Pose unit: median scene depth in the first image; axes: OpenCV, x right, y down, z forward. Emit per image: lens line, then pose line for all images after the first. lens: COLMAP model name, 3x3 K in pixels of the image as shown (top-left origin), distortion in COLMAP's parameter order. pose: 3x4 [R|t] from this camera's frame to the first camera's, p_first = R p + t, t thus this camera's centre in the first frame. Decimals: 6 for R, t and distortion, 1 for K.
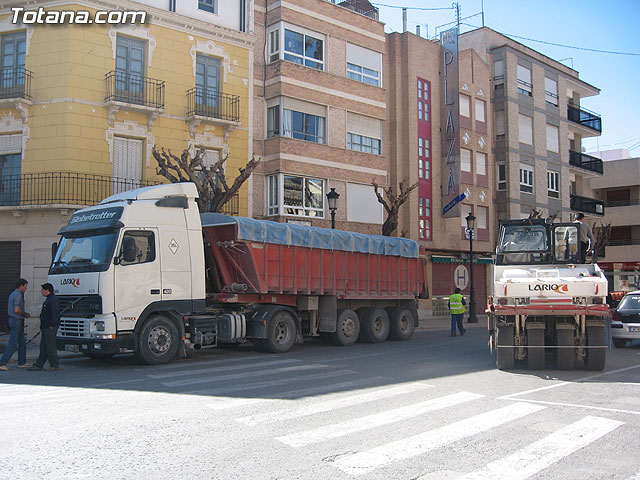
lens RADIAL K [[696.7, 0, 317.8], [0, 696.7, 237.2], [0, 0, 1]] dist [-0.098458, 0.000000]
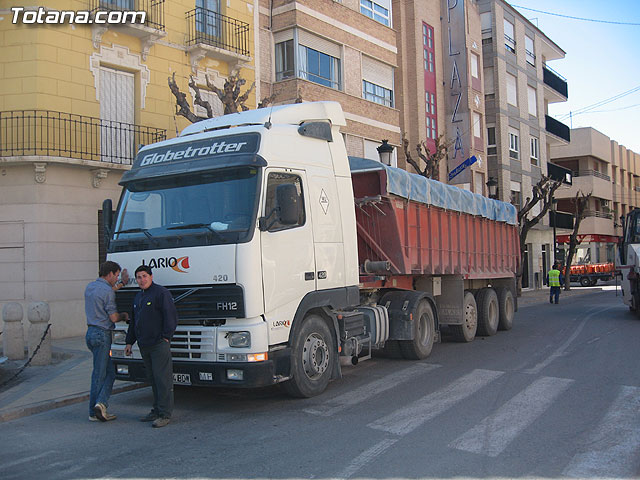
lens RADIAL K [[696.7, 0, 319.2], [0, 696.7, 242.6], [0, 0, 1]] dist [-0.098458, 0.000000]
pose [[0.984130, -0.018938, 0.176434, -0.253256], [0.012647, 0.999246, 0.036709, 0.021097], [-0.176996, -0.033895, 0.983628, 0.309108]]
